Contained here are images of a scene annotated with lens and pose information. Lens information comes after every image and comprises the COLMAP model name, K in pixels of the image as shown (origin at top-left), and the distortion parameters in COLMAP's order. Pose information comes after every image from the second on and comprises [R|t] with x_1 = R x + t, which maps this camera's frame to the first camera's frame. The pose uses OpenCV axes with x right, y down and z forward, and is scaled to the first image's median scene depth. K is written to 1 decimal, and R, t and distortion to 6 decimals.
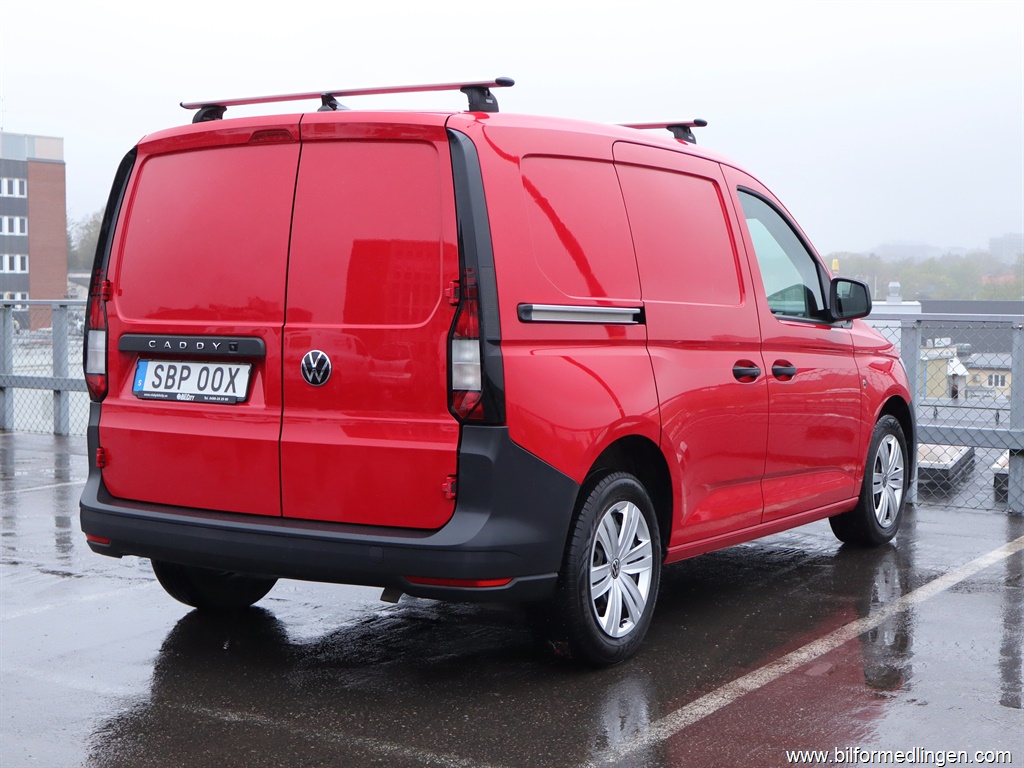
lens RADIAL K [[1690.1, 0, 547.0], [0, 1690.1, 384.2], [0, 0, 1]] dist [-0.038766, 0.006761]
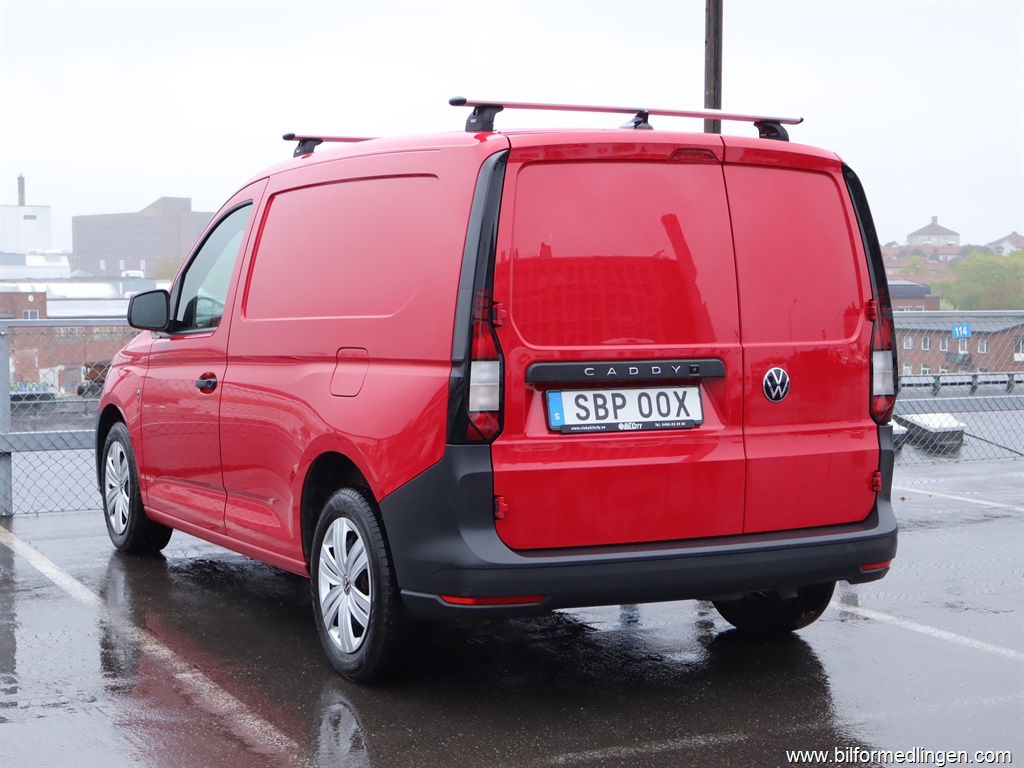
lens RADIAL K [[1663.1, 0, 512.0], [0, 1663.1, 384.0], [0, 0, 1]] dist [-0.013010, 0.005846]
pose [[0.511448, -0.057600, 0.857381, -1.038129], [0.052958, 0.997967, 0.035454, -0.051977], [-0.857681, 0.027272, 0.513459, 0.580229]]
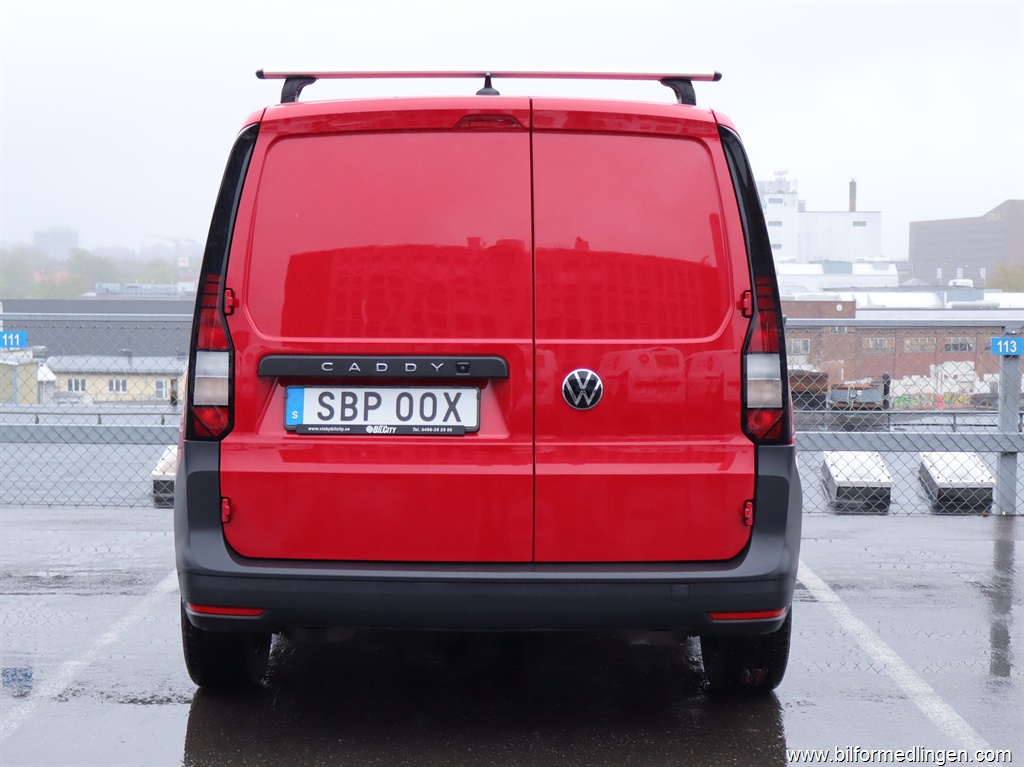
lens RADIAL K [[1761.8, 0, 530.0], [0, 1761.8, 408.7], [0, 0, 1]] dist [-0.001477, -0.022207]
pose [[0.848161, -0.036678, 0.528467, -0.611153], [0.030676, 0.999327, 0.020125, -0.017879], [-0.528850, -0.000858, 0.848715, 0.221130]]
